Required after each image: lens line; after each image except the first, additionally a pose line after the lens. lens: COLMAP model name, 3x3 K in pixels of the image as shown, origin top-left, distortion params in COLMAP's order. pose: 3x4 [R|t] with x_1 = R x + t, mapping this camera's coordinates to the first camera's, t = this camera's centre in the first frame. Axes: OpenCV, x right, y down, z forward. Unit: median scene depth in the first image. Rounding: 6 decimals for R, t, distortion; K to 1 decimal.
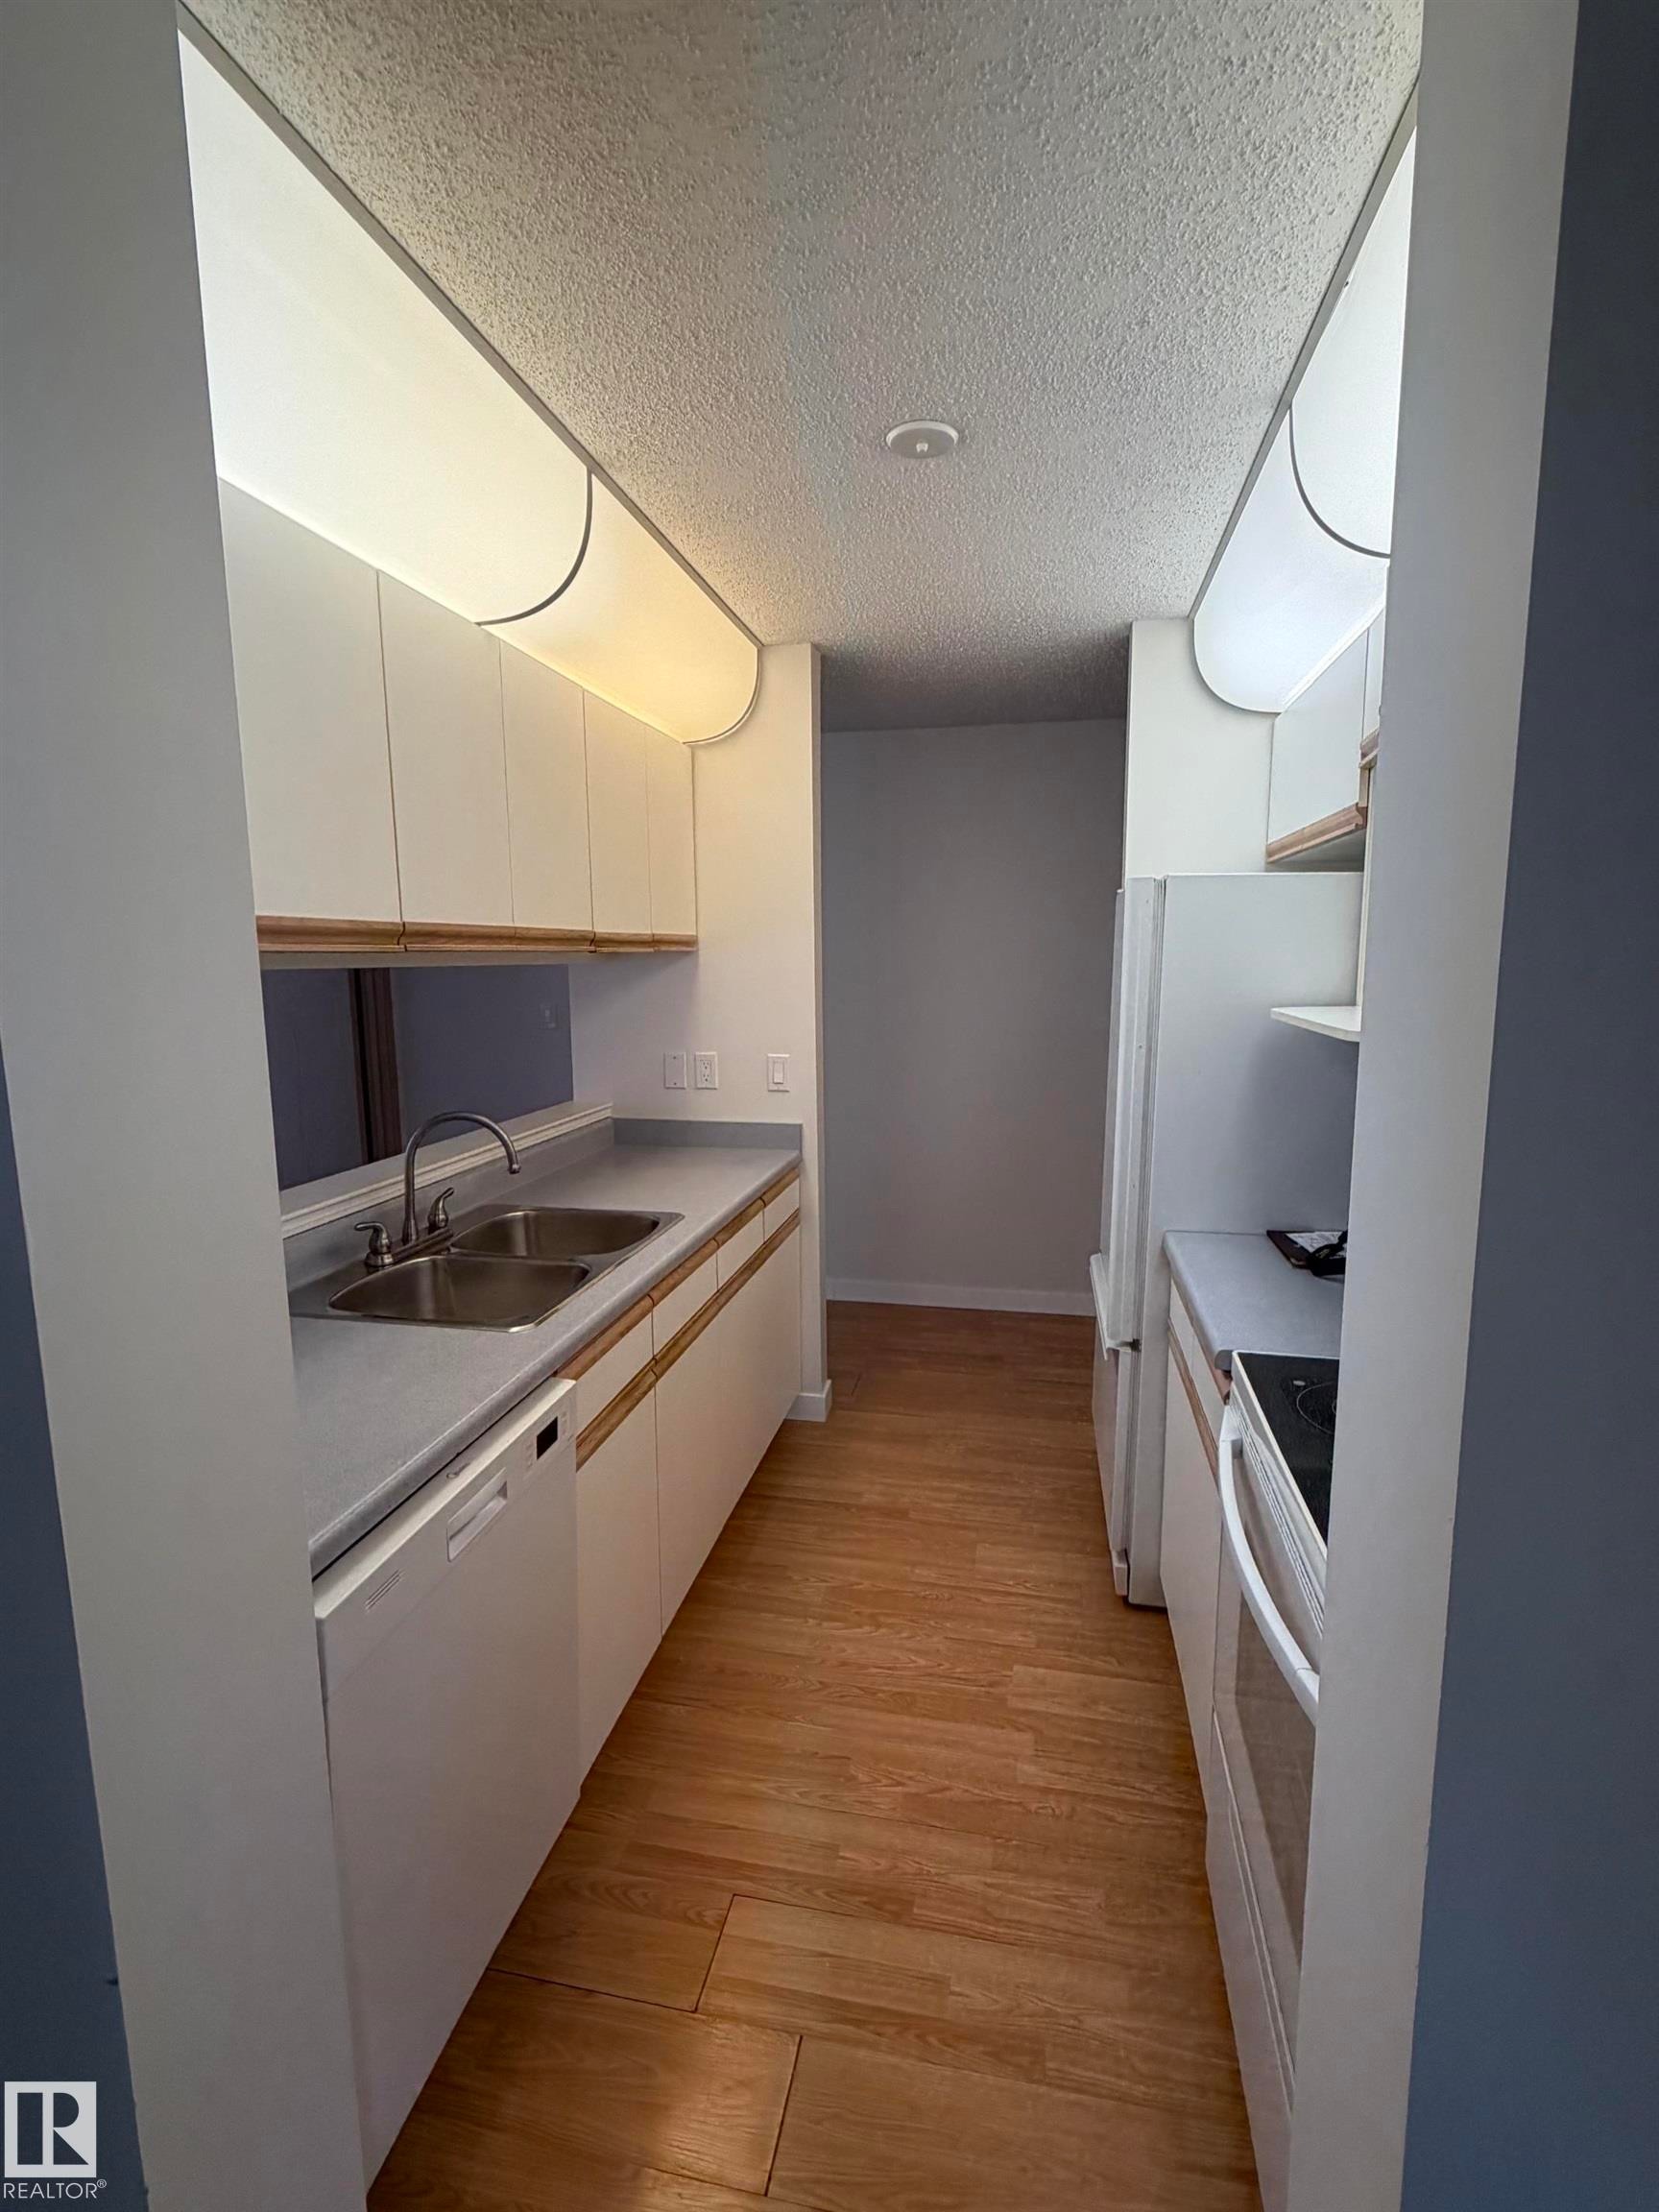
lens RADIAL K [[1028.2, 0, 827.3], [0, 1028.2, 1101.8], [0, 0, 1]] dist [-0.000228, -0.000797]
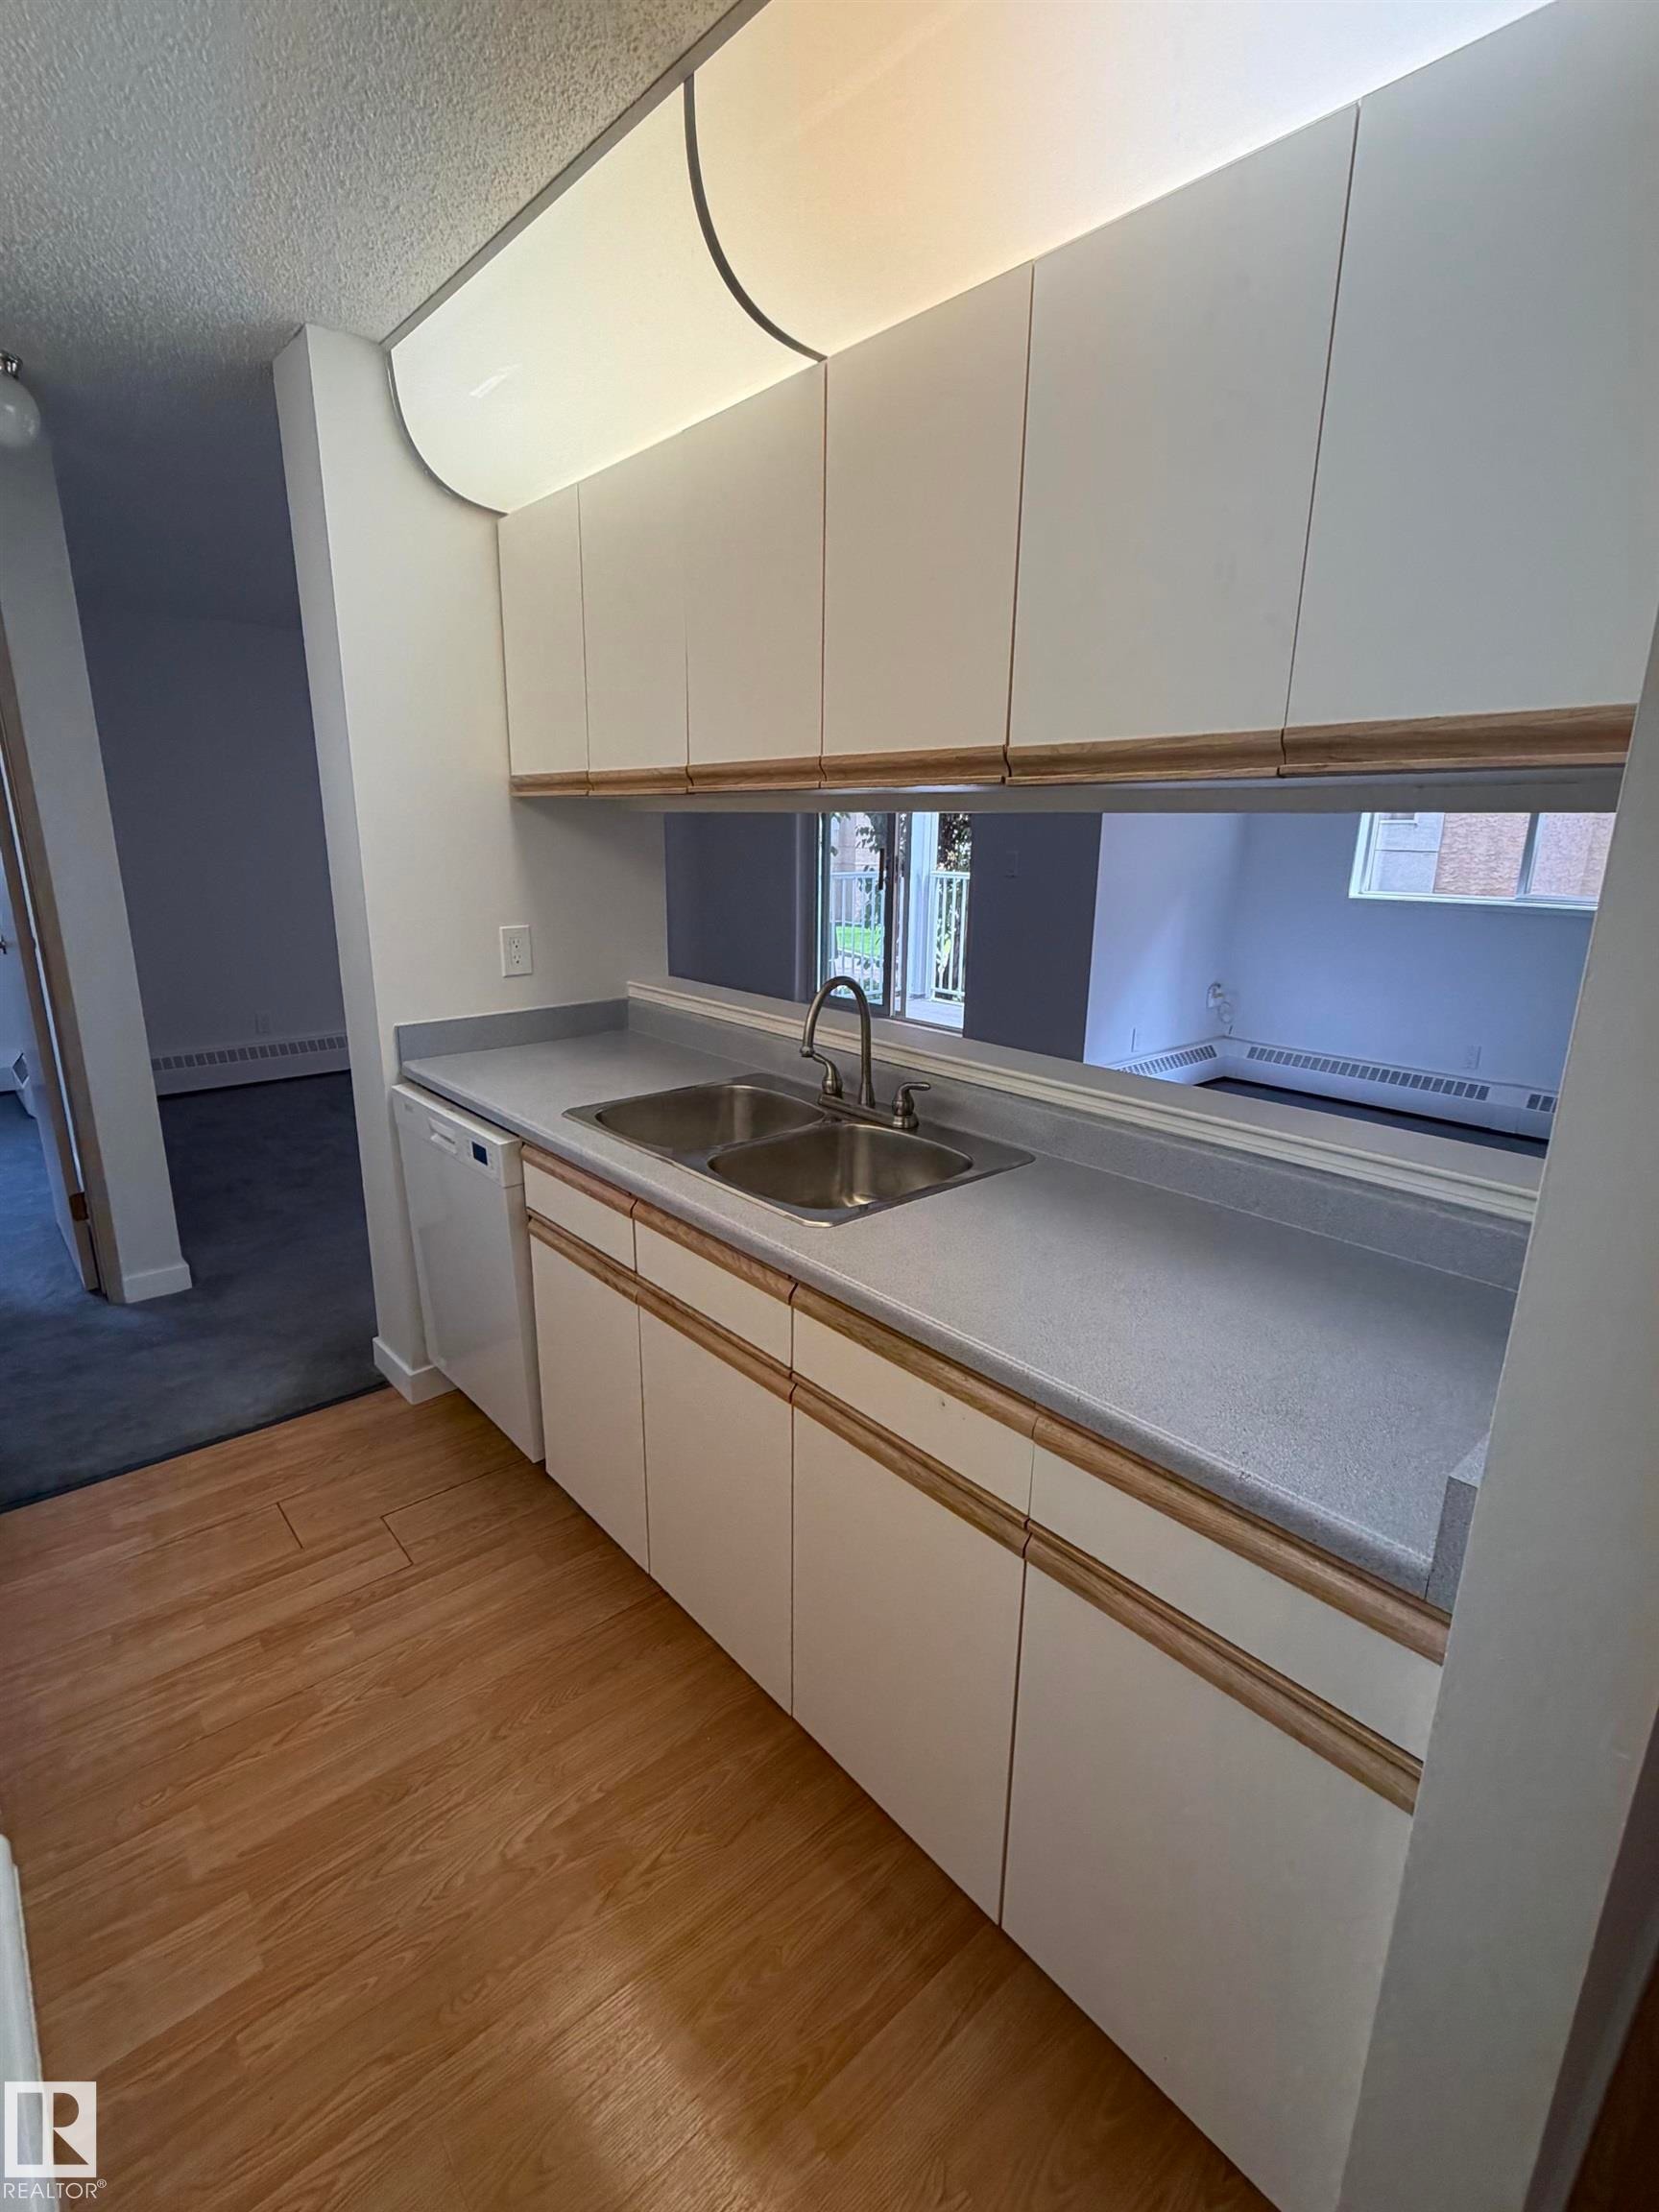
lens RADIAL K [[1043.2, 0, 829.5], [0, 1043.2, 1106.0], [0, 0, 1]] dist [0.000179, 0.000158]
pose [[-0.608000, 0.210983, -0.765391, 0.339436], [-0.115841, 0.930153, 0.348420, -0.186381], [0.785441, 0.300503, -0.541092, 1.431047]]
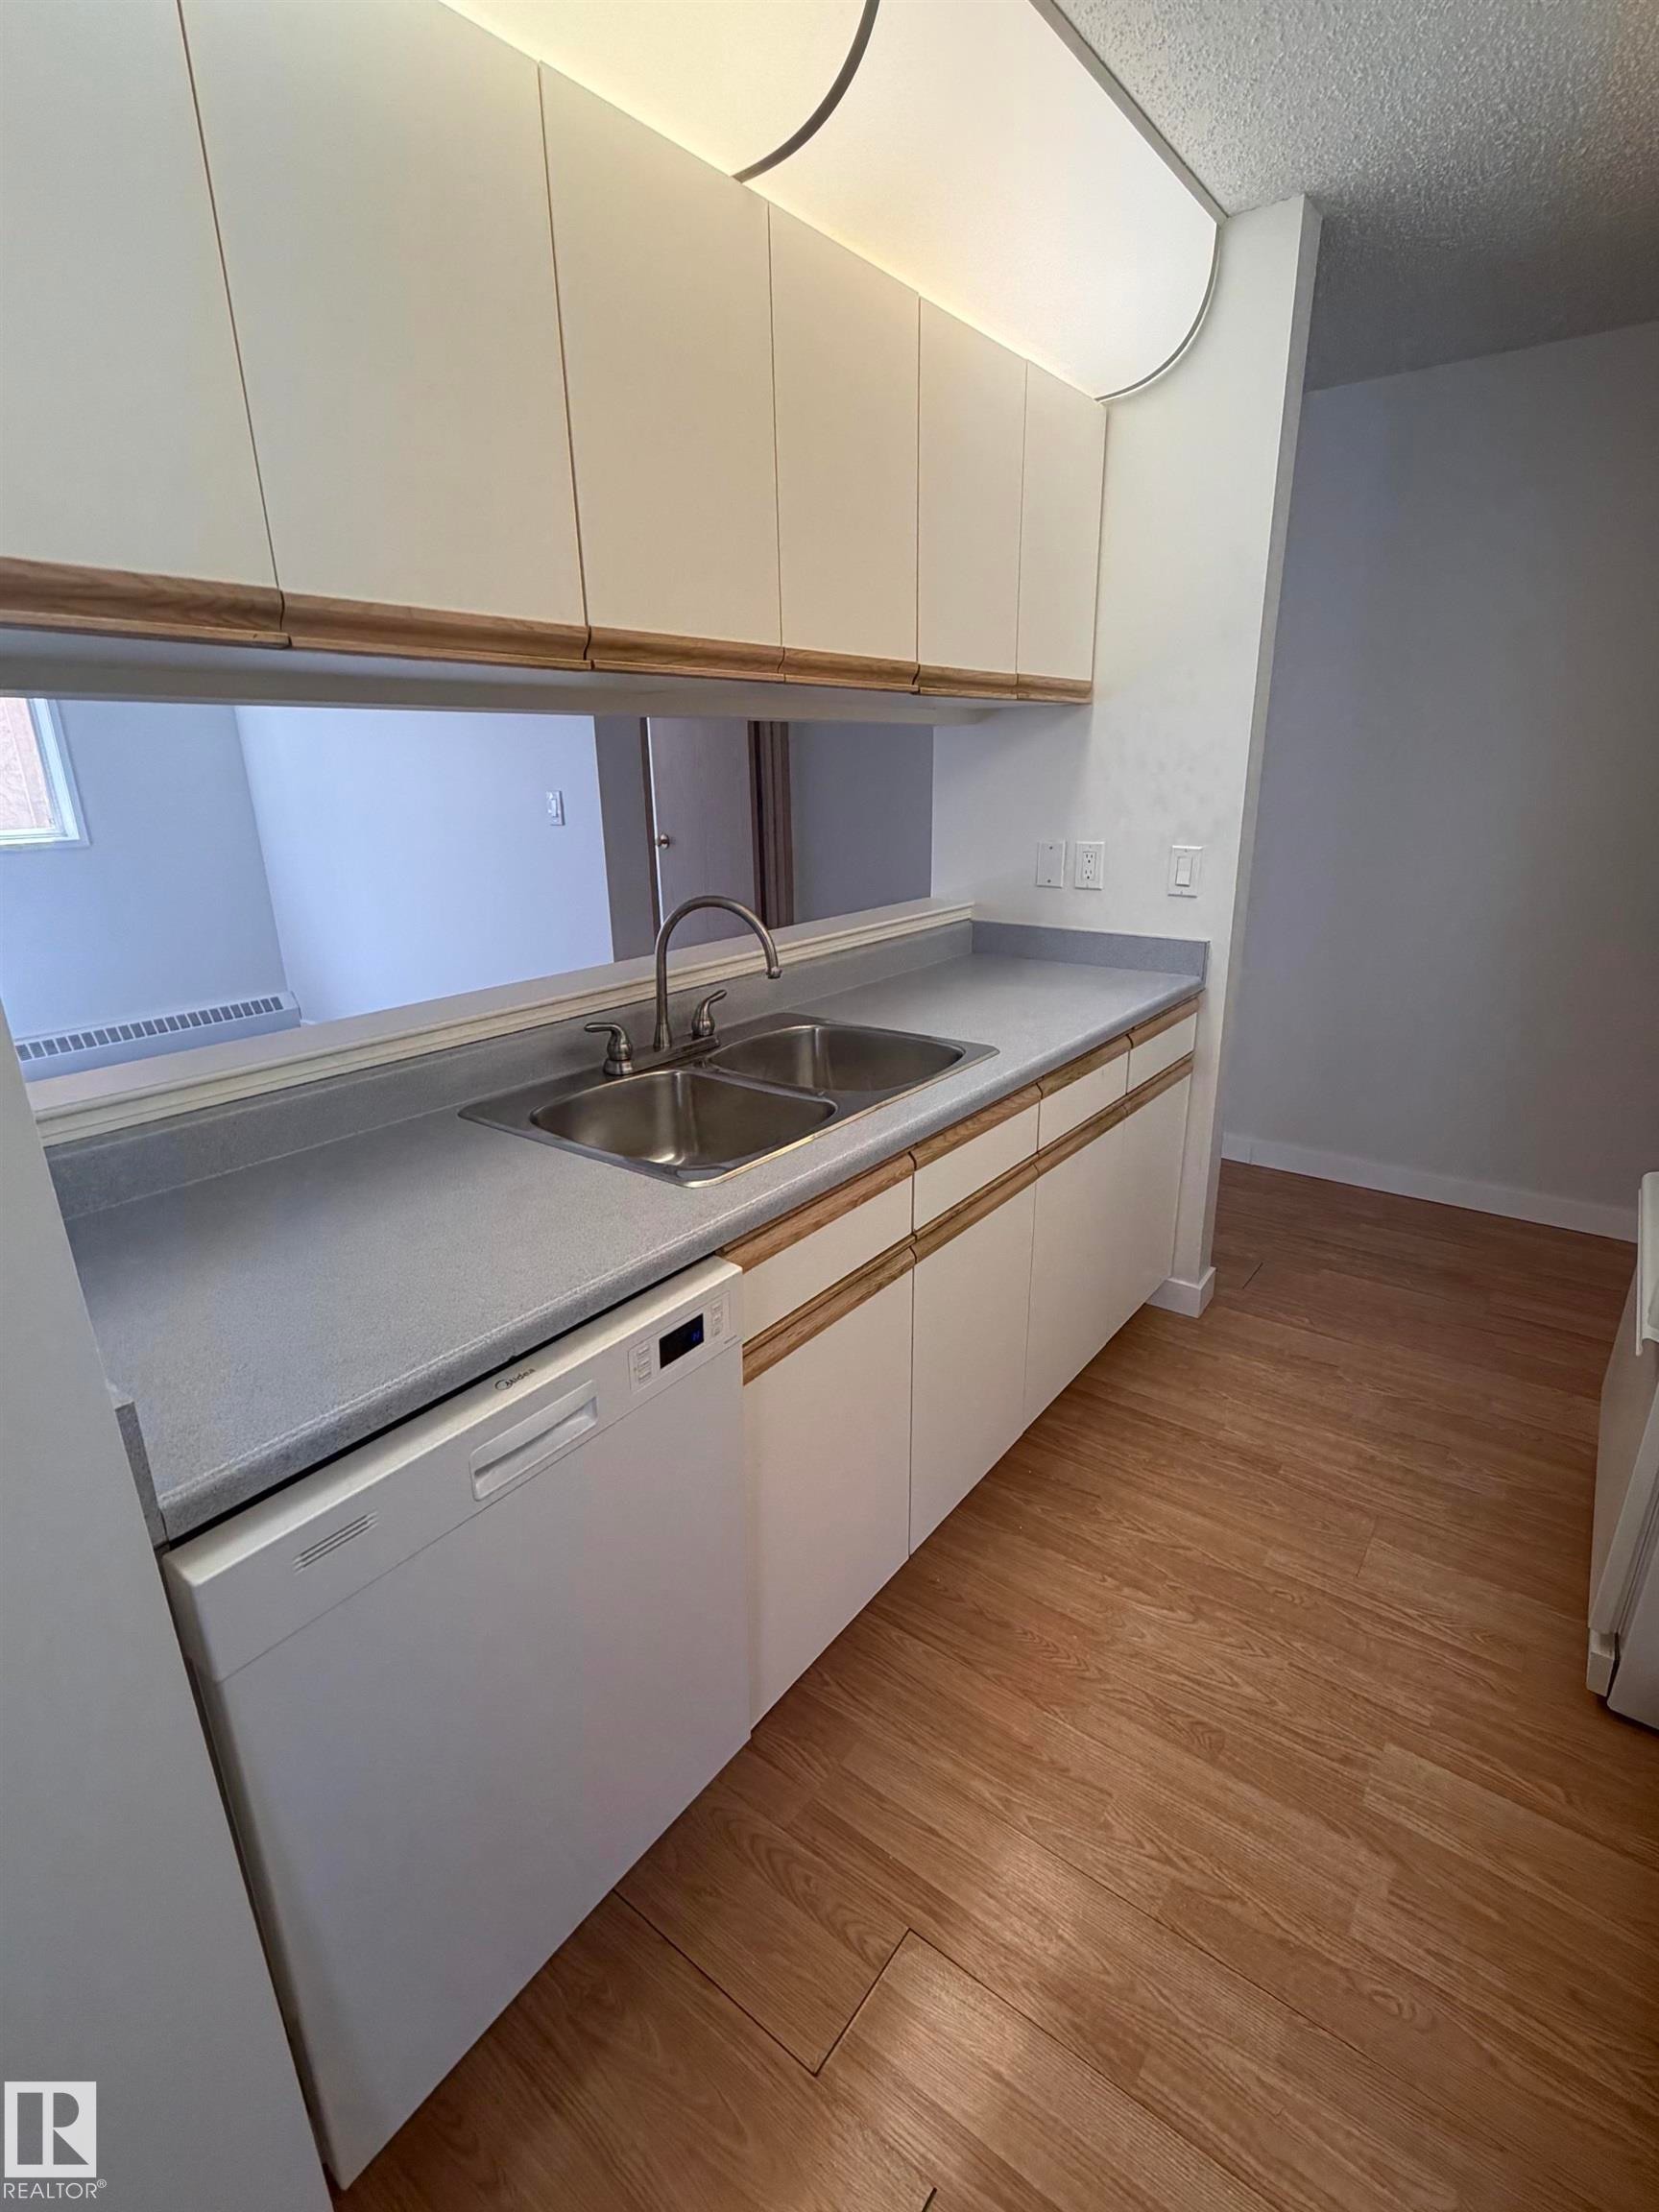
lens RADIAL K [[1028.2, 0, 827.3], [0, 1028.2, 1101.8], [0, 0, 1]] dist [-0.000228, -0.000797]
pose [[0.901962, 0.125607, -0.413143, 0.071570], [-0.048225, 0.980075, 0.192686, 0.007629], [0.429114, -0.153872, 0.890048, 0.281519]]
